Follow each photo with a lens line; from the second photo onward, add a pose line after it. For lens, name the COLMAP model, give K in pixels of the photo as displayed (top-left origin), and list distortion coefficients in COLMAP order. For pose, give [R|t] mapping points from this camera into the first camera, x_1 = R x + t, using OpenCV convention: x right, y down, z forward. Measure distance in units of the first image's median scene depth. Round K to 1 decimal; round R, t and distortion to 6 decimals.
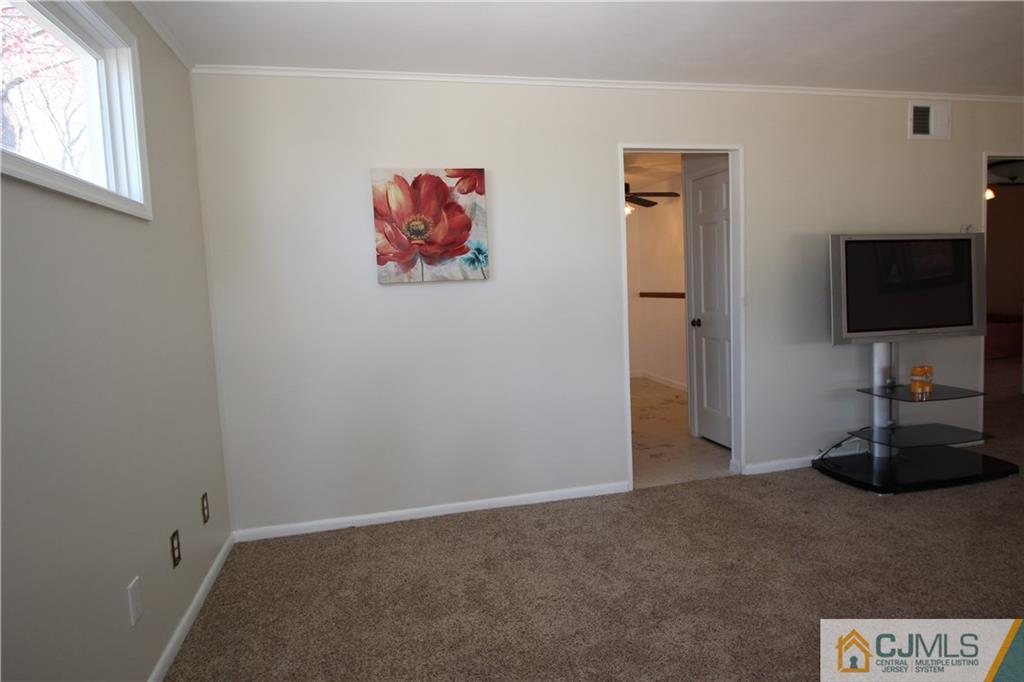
lens RADIAL K [[594.2, 0, 518.2], [0, 594.2, 337.0], [0, 0, 1]] dist [0.003175, -0.007738]
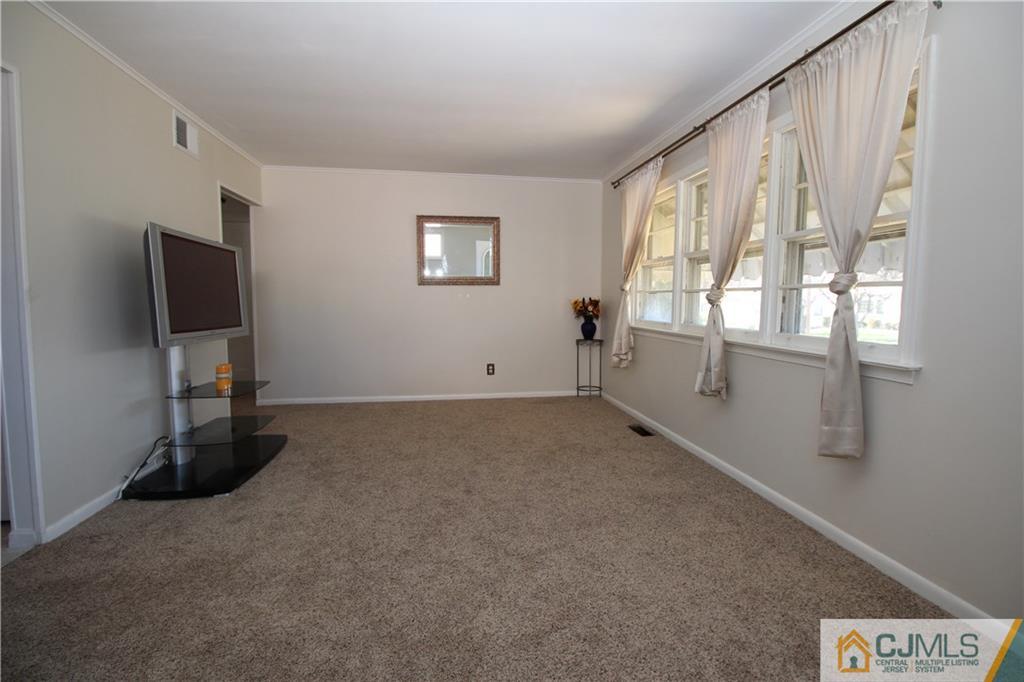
lens RADIAL K [[474.6, 0, 518.2], [0, 474.6, 335.7], [0, 0, 1]] dist [-0.003152, -0.010002]
pose [[0.081220, -0.029343, 0.996264, -0.126667], [0.080781, 0.996472, 0.022763, 0.022918], [-0.993417, 0.078631, 0.083304, 0.422105]]
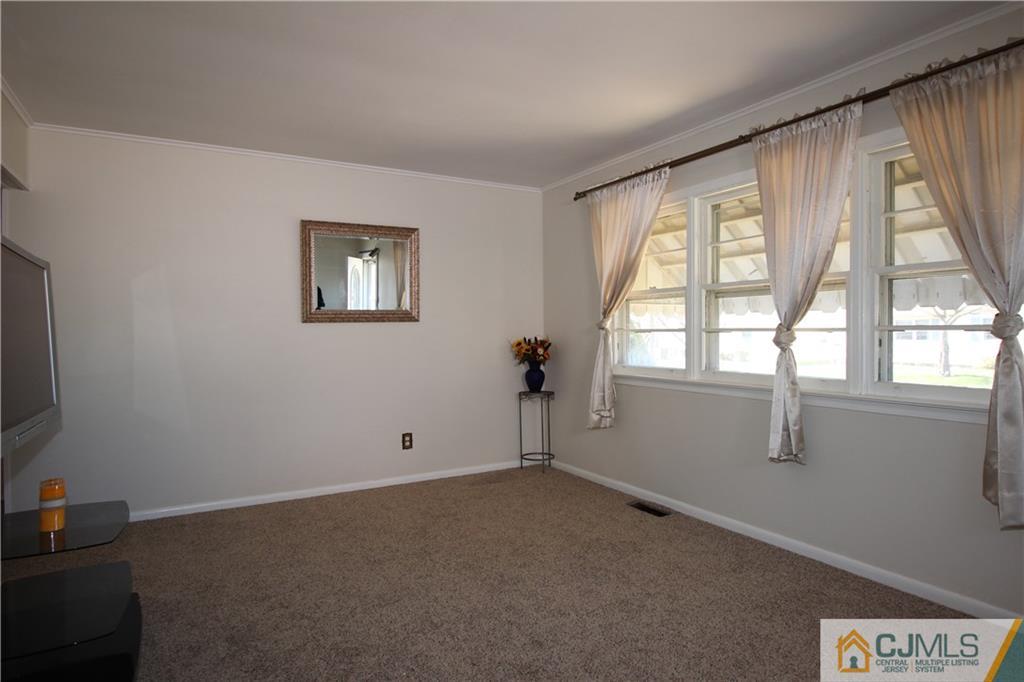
lens RADIAL K [[594.2, 0, 517.4], [0, 594.2, 332.4], [0, 0, 1]] dist [0.003175, -0.007738]
pose [[-0.275674, 0.047394, 0.960082, 0.013790], [0.106536, 0.994137, -0.018485, -0.034388], [-0.955329, 0.097187, -0.279107, 0.759474]]
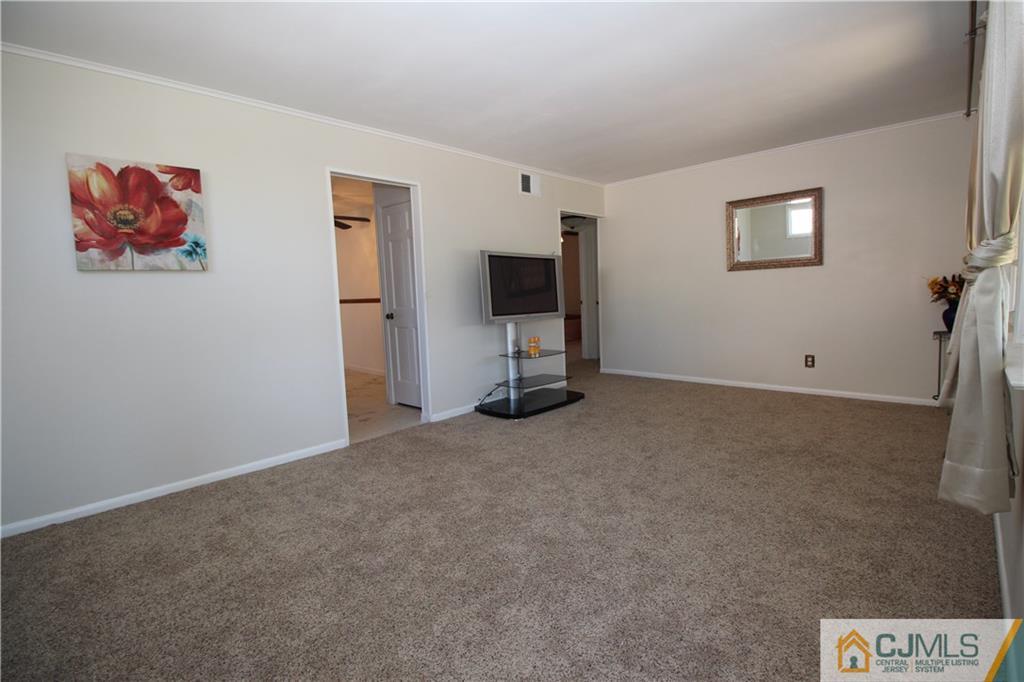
lens RADIAL K [[474.6, 0, 516.6], [0, 474.6, 334.9], [0, 0, 1]] dist [-0.003152, -0.010002]
pose [[0.839169, -0.035608, 0.542704, -0.047955], [0.048498, 0.998778, -0.009460, 0.055681], [-0.541704, 0.034259, 0.839871, -0.038670]]
